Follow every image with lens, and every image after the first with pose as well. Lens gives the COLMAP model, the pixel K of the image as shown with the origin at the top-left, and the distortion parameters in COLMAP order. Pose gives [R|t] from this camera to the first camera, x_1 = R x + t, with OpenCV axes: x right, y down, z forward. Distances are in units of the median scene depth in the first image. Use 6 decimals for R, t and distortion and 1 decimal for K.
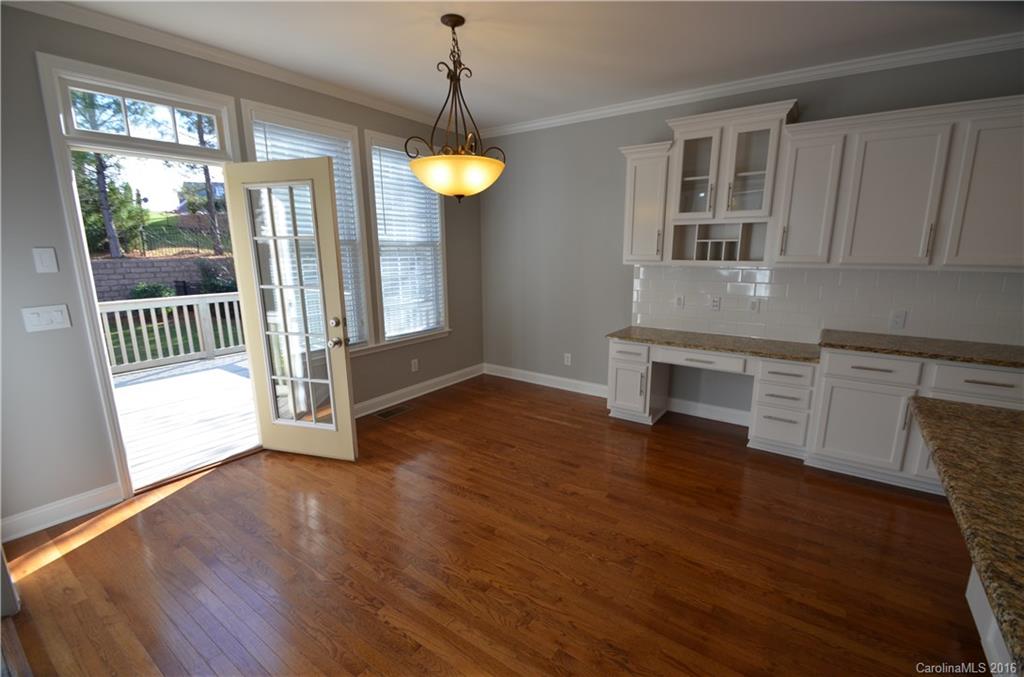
lens RADIAL K [[446.0, 0, 513.8], [0, 446.0, 343.3], [0, 0, 1]] dist [-0.002990, -0.003478]
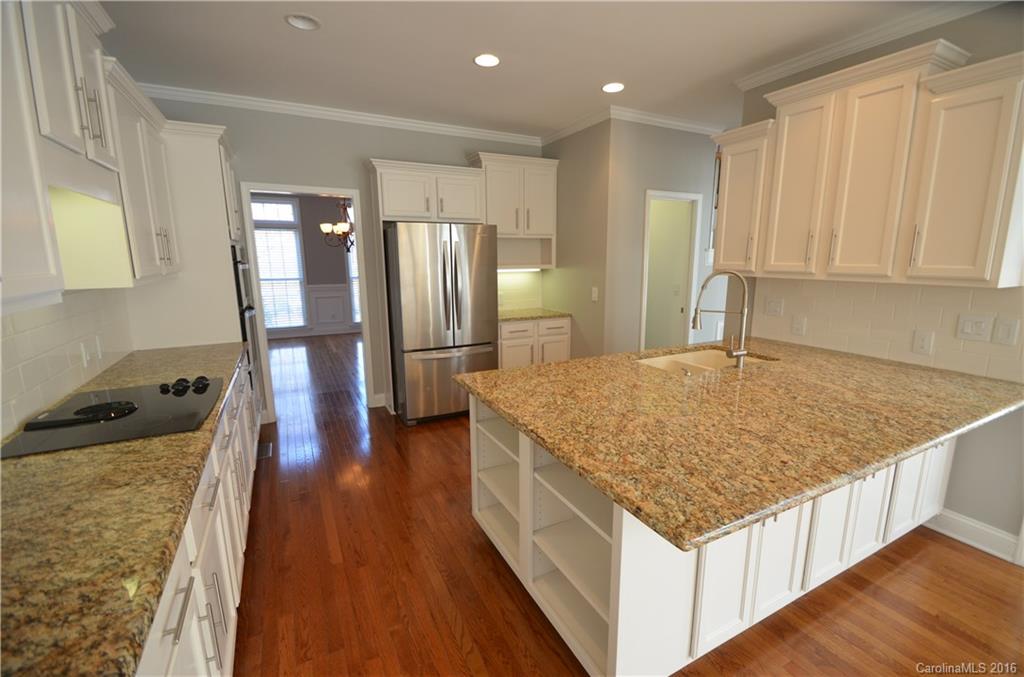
lens RADIAL K [[446.0, 0, 509.6], [0, 446.0, 339.0], [0, 0, 1]] dist [-0.002990, -0.003478]
pose [[-0.889817, -0.077431, 0.449699, 0.485322], [0.102134, 0.926701, 0.361655, -0.171283], [-0.444740, 0.367737, -0.816686, 0.802054]]
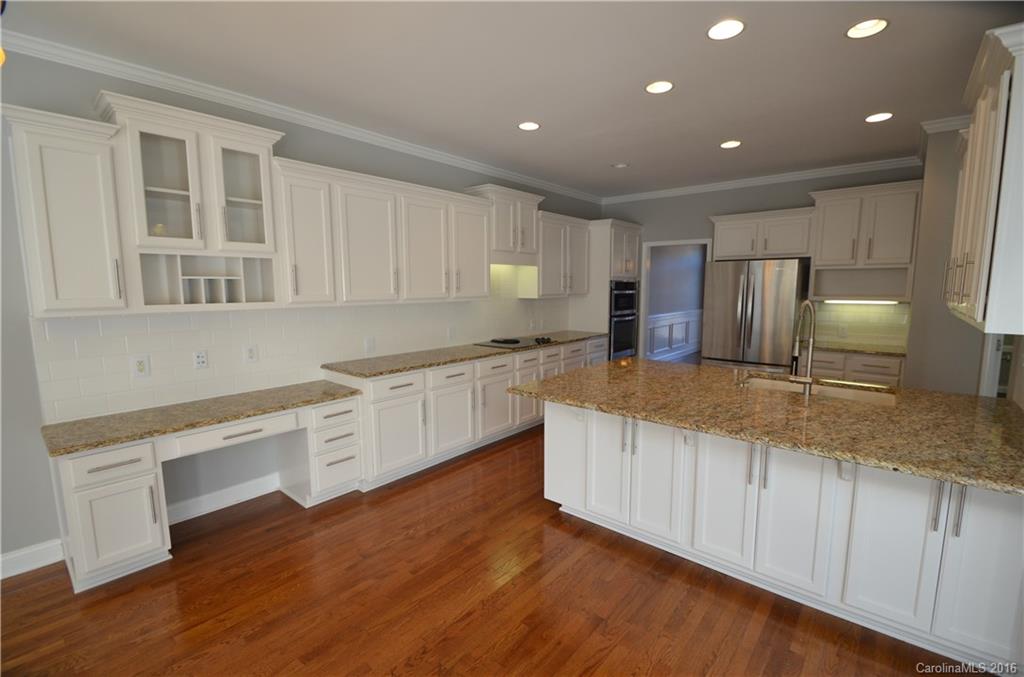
lens RADIAL K [[446.0, 0, 531.4], [0, 446.0, 343.1], [0, 0, 1]] dist [-0.002990, -0.003478]
pose [[0.072188, -0.125133, 0.989510, -0.290533], [0.208502, 0.972072, 0.107717, -0.092772], [-0.975354, 0.198539, 0.096263, 0.427052]]
